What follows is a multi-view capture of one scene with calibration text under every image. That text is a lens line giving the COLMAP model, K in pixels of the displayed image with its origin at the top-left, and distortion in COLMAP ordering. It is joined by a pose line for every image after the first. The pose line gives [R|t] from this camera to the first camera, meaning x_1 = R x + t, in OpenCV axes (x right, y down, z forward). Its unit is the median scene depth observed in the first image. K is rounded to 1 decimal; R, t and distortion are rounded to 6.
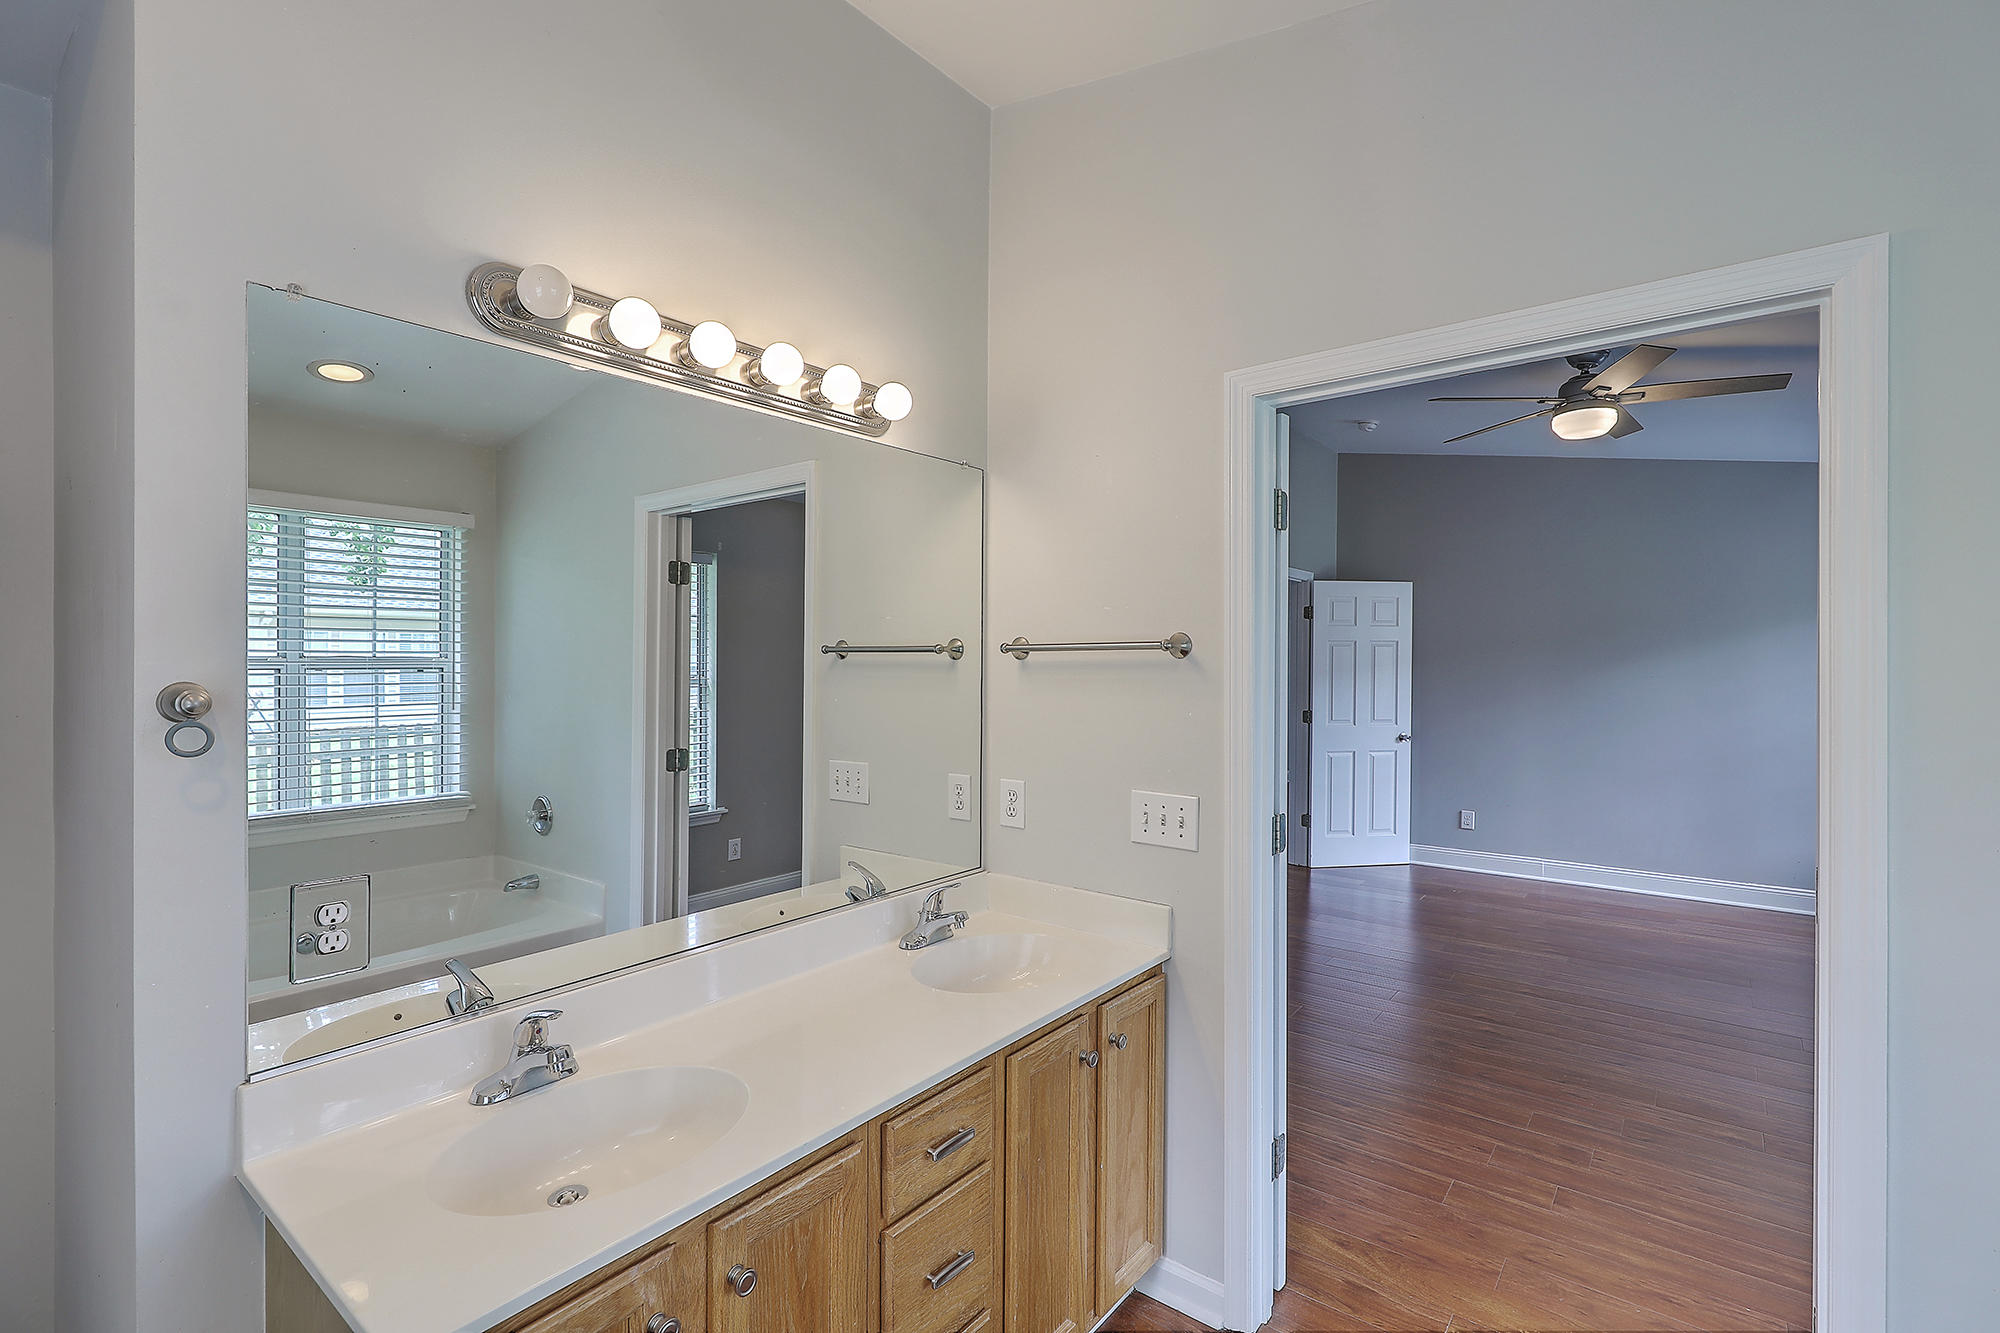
lens RADIAL K [[925.6, 0, 1001.2], [0, 925.6, 683.3], [0, 0, 1]] dist [0.005039, 0.000609]
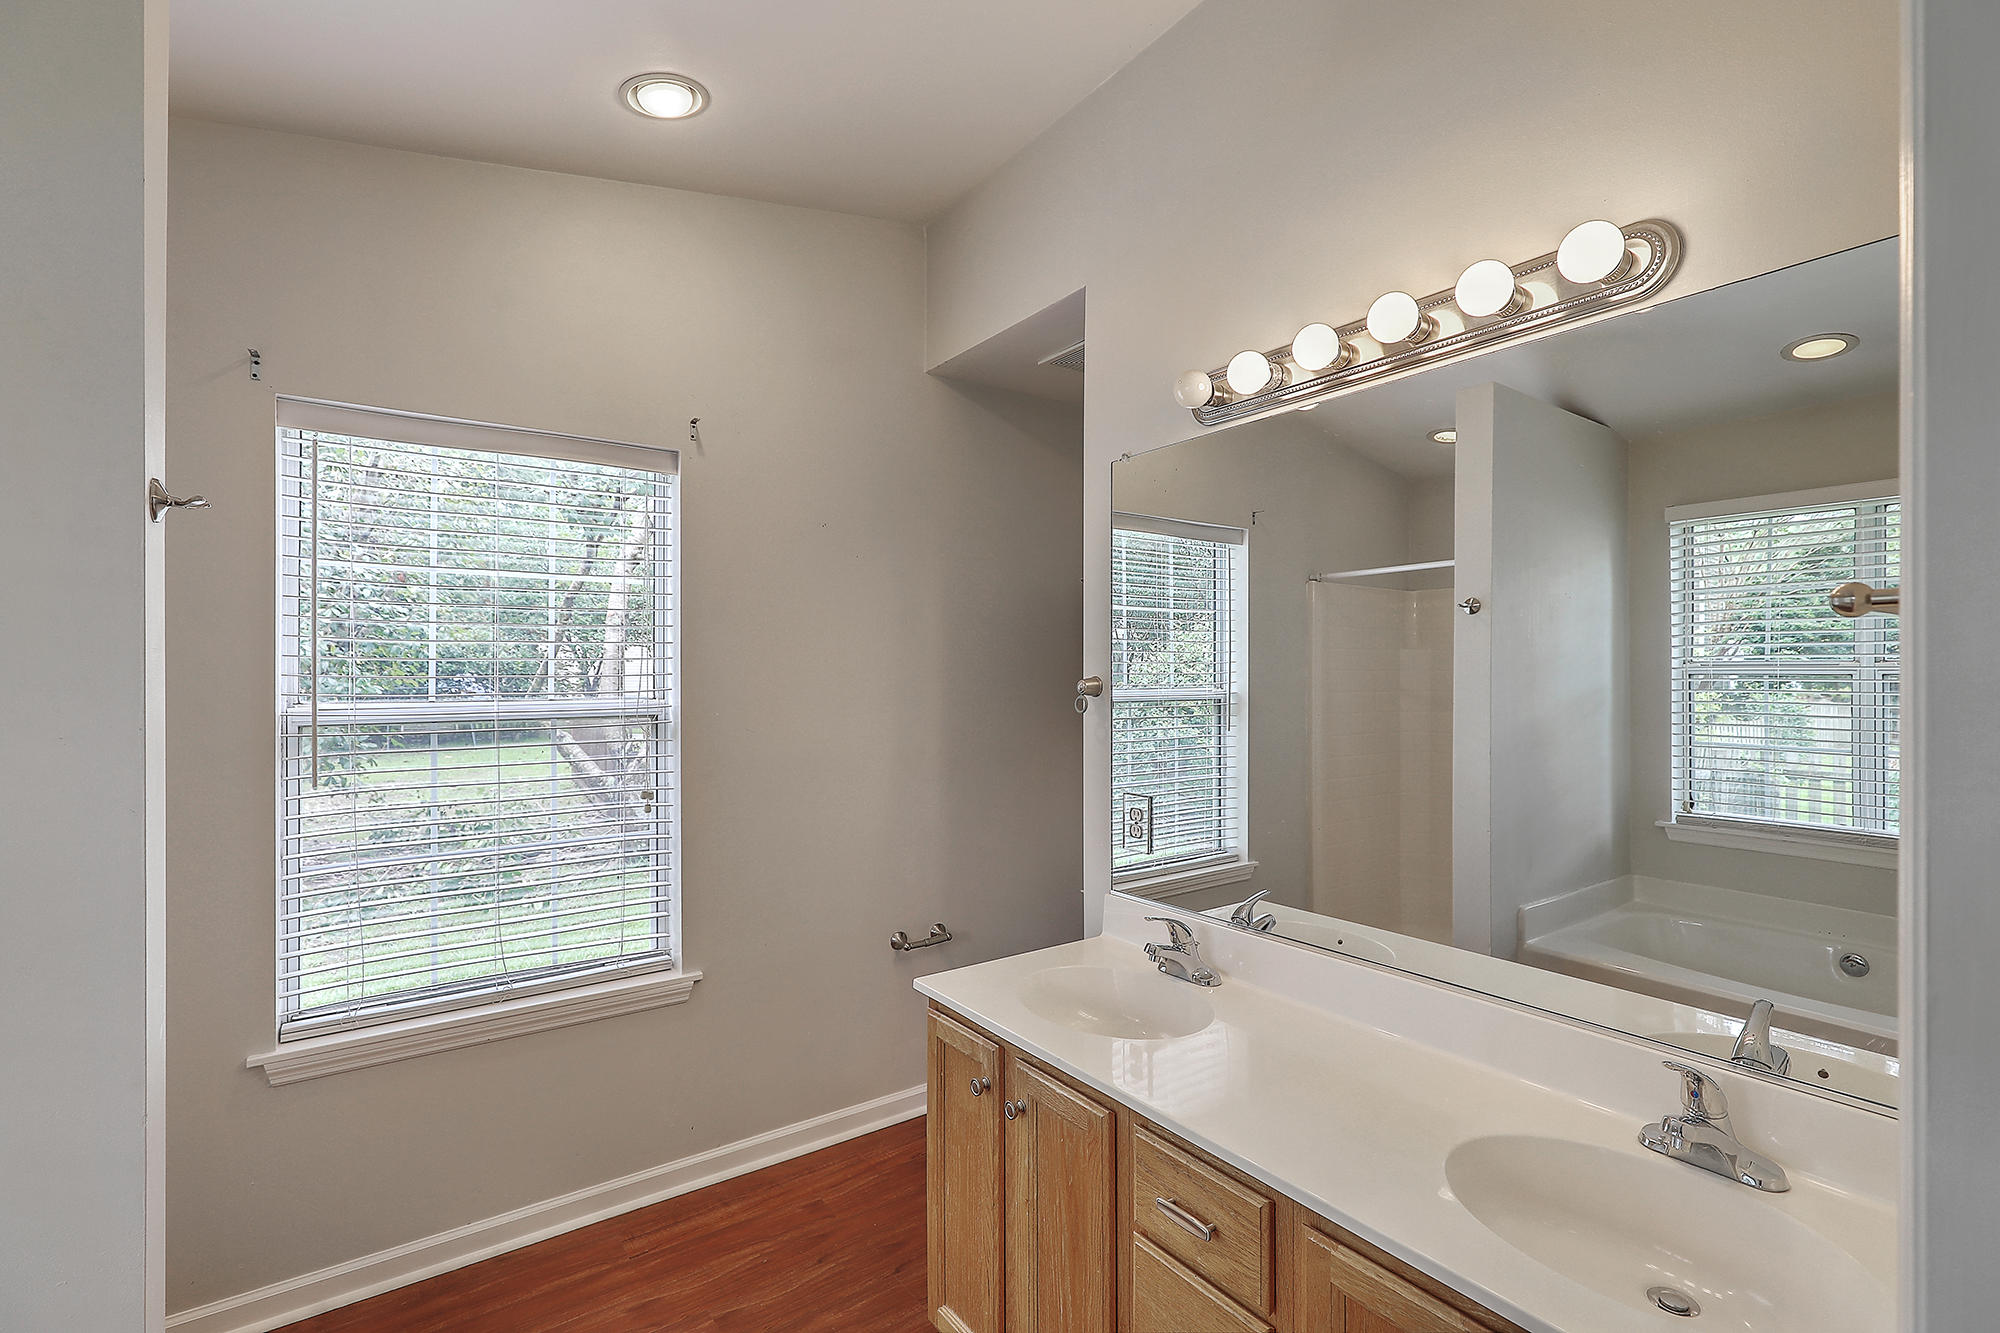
lens RADIAL K [[906.5, 0, 1009.9], [0, 906.5, 699.8], [0, 0, 1]] dist [0.004127, 0.000259]
pose [[-0.296597, 0.023998, -0.954701, 0.784102], [-0.014168, 0.999464, 0.029524, -0.010747], [0.954898, 0.022283, -0.296098, 1.069470]]
